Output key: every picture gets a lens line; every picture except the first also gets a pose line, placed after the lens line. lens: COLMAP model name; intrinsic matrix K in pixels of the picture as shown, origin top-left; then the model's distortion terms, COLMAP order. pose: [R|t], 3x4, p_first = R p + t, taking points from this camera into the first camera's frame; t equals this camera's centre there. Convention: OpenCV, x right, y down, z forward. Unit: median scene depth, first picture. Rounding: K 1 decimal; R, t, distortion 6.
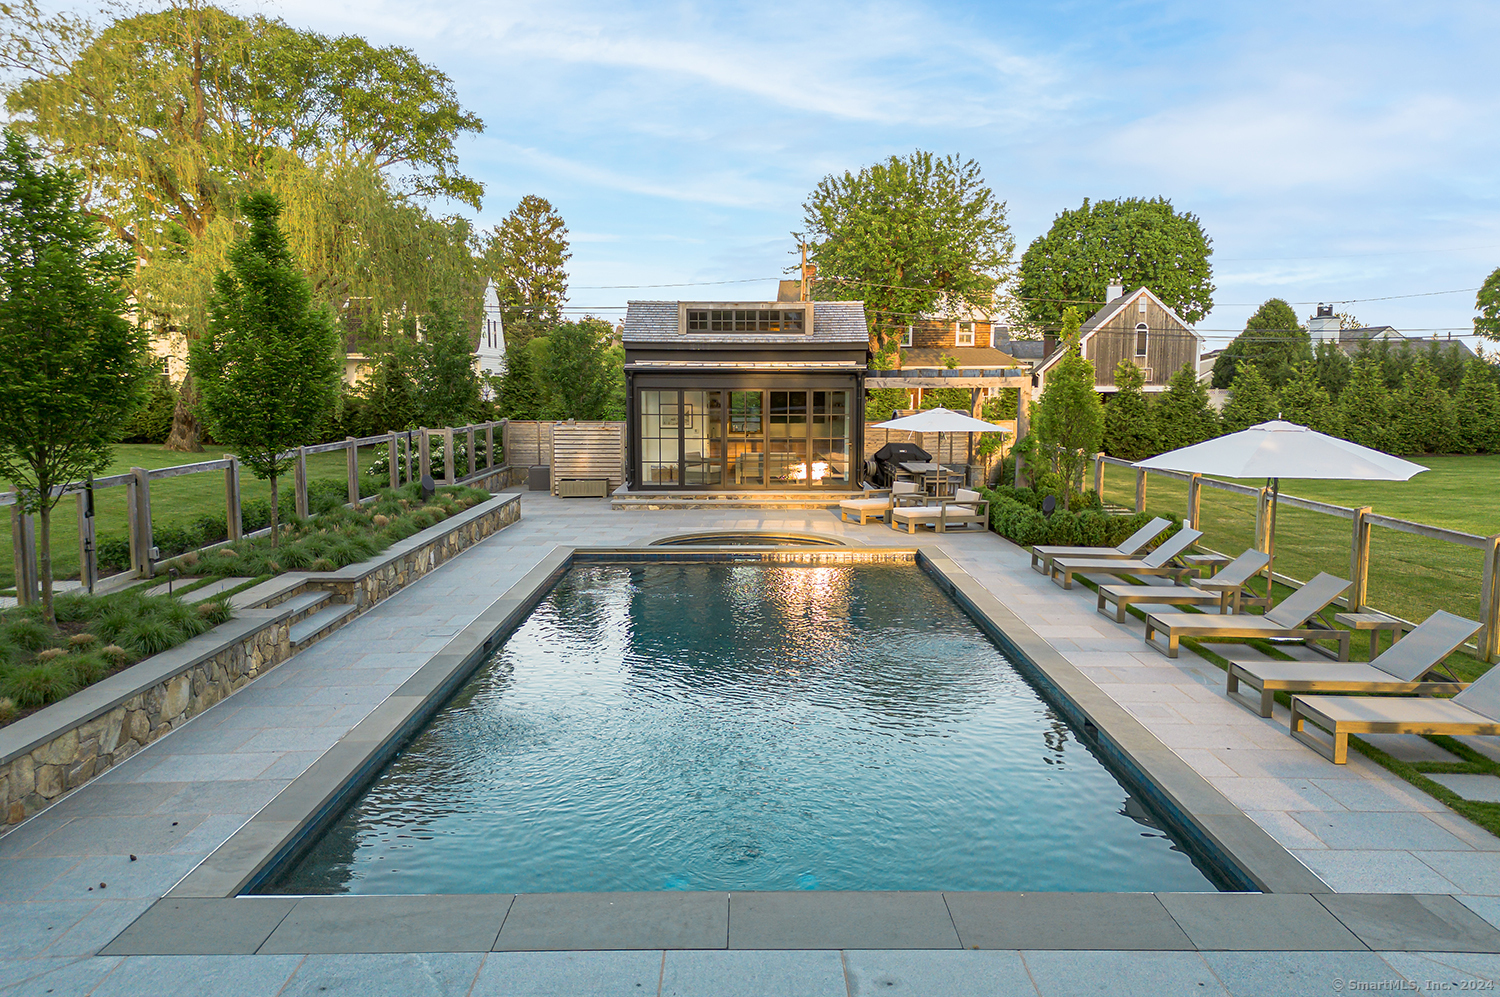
lens RADIAL K [[1055.3, 0, 750.0], [0, 1055.3, 498.5], [0, 0, 1]] dist [0.087369, -0.081497]
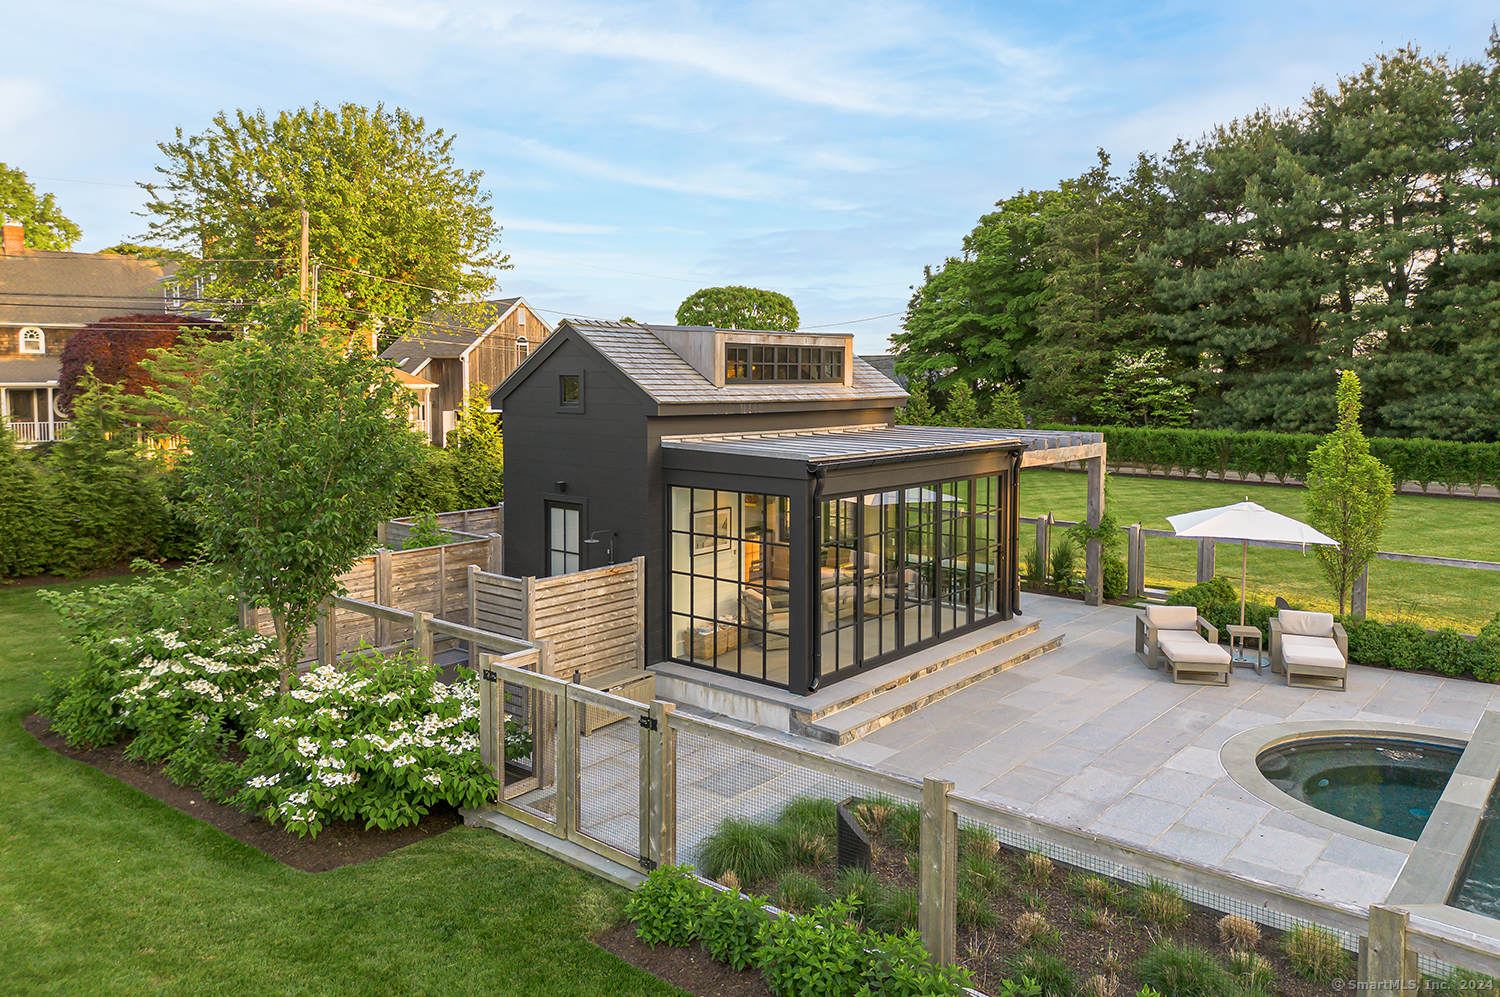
lens RADIAL K [[1066.6, 0, 750.9], [0, 1066.6, 443.1], [0, 0, 1]] dist [0.074824, -0.000672]
pose [[0.645663, -0.049336, 0.762027, -0.431826], [0.083871, 0.996455, -0.006550, -0.105185], [-0.759002, 0.068141, 0.647512, 0.542881]]
